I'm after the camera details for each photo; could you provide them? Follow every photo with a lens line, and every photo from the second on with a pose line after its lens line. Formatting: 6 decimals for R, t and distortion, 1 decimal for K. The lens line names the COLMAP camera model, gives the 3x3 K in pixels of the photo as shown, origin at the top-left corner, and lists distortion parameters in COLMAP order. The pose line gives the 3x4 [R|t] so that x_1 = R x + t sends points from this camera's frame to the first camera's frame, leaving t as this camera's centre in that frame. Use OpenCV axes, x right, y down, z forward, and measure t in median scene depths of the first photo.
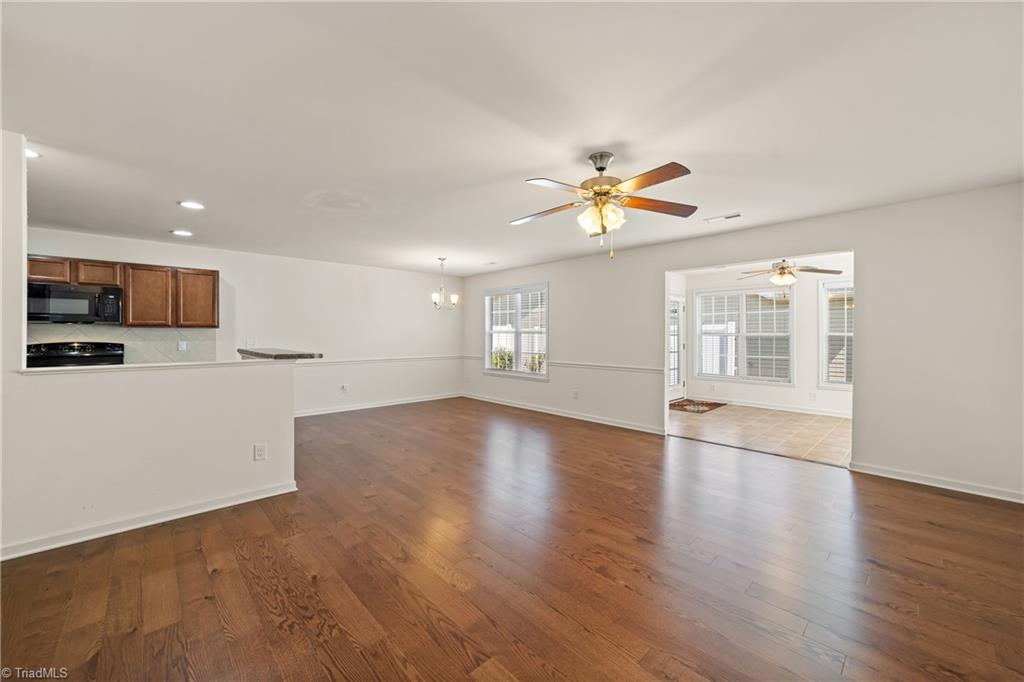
lens RADIAL K [[396.1, 0, 510.9], [0, 396.1, 331.7], [0, 0, 1]] dist [-0.004395, -0.000322]
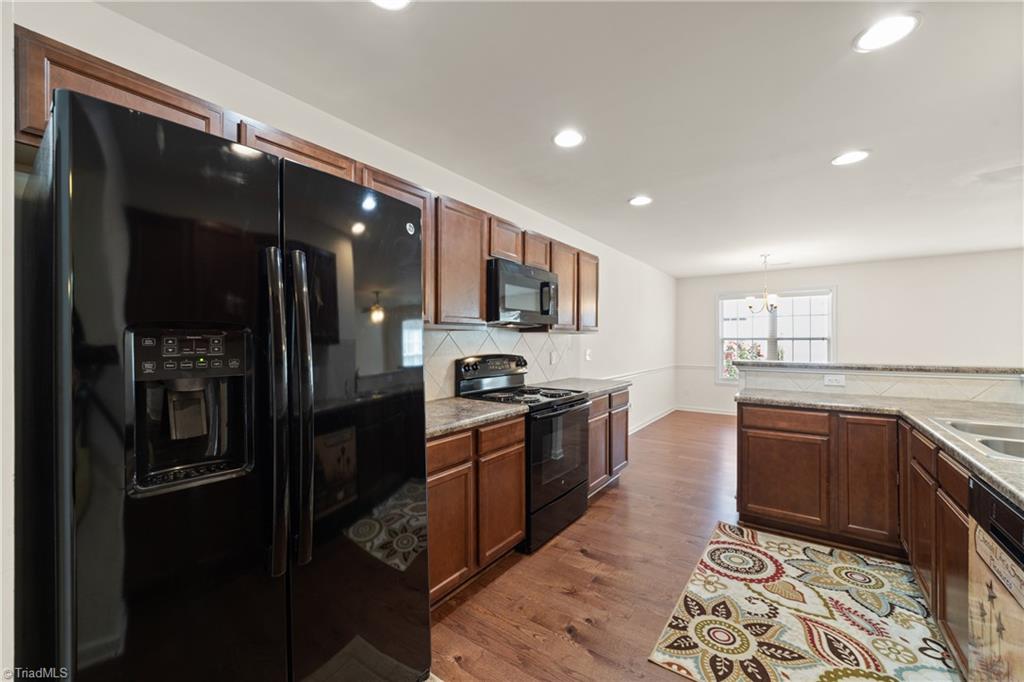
lens RADIAL K [[396.1, 0, 516.4], [0, 396.1, 341.8], [0, 0, 1]] dist [-0.004395, -0.000322]
pose [[0.982396, -0.005950, 0.186717, -1.140632], [0.005176, 0.999976, 0.004632, 0.001613], [-0.186740, -0.003585, 0.982403, 0.305936]]
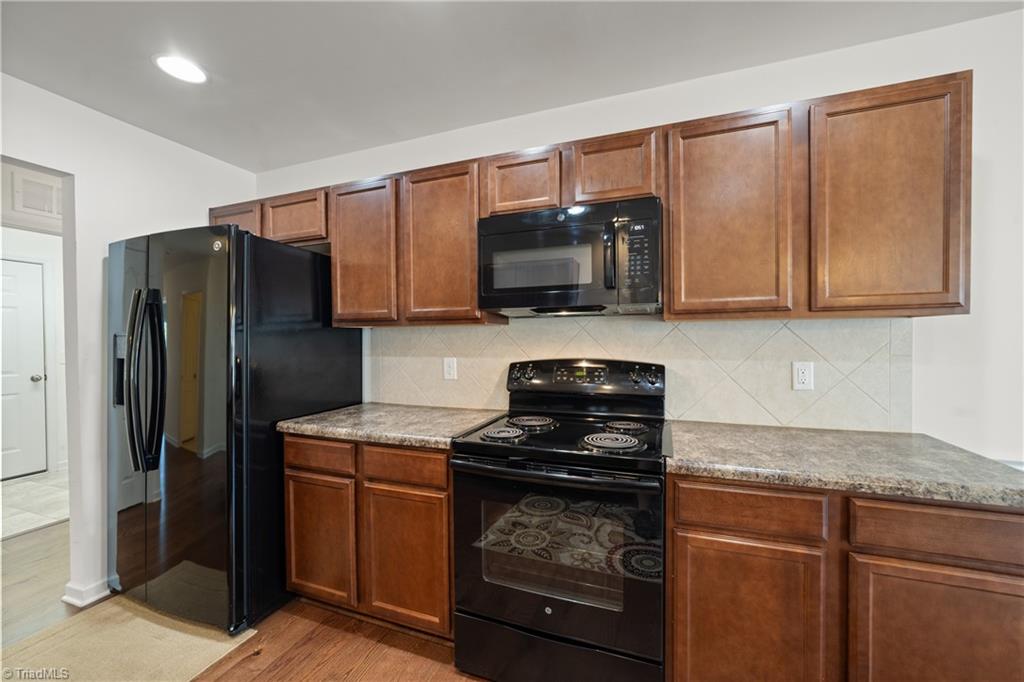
lens RADIAL K [[396.1, 0, 518.7], [0, 396.1, 342.4], [0, 0, 1]] dist [-0.004395, -0.000322]
pose [[0.448395, 0.002002, -0.893833, -0.709636], [0.011236, 0.999906, 0.007876, 0.003593], [0.893765, -0.013575, 0.448331, 0.708928]]
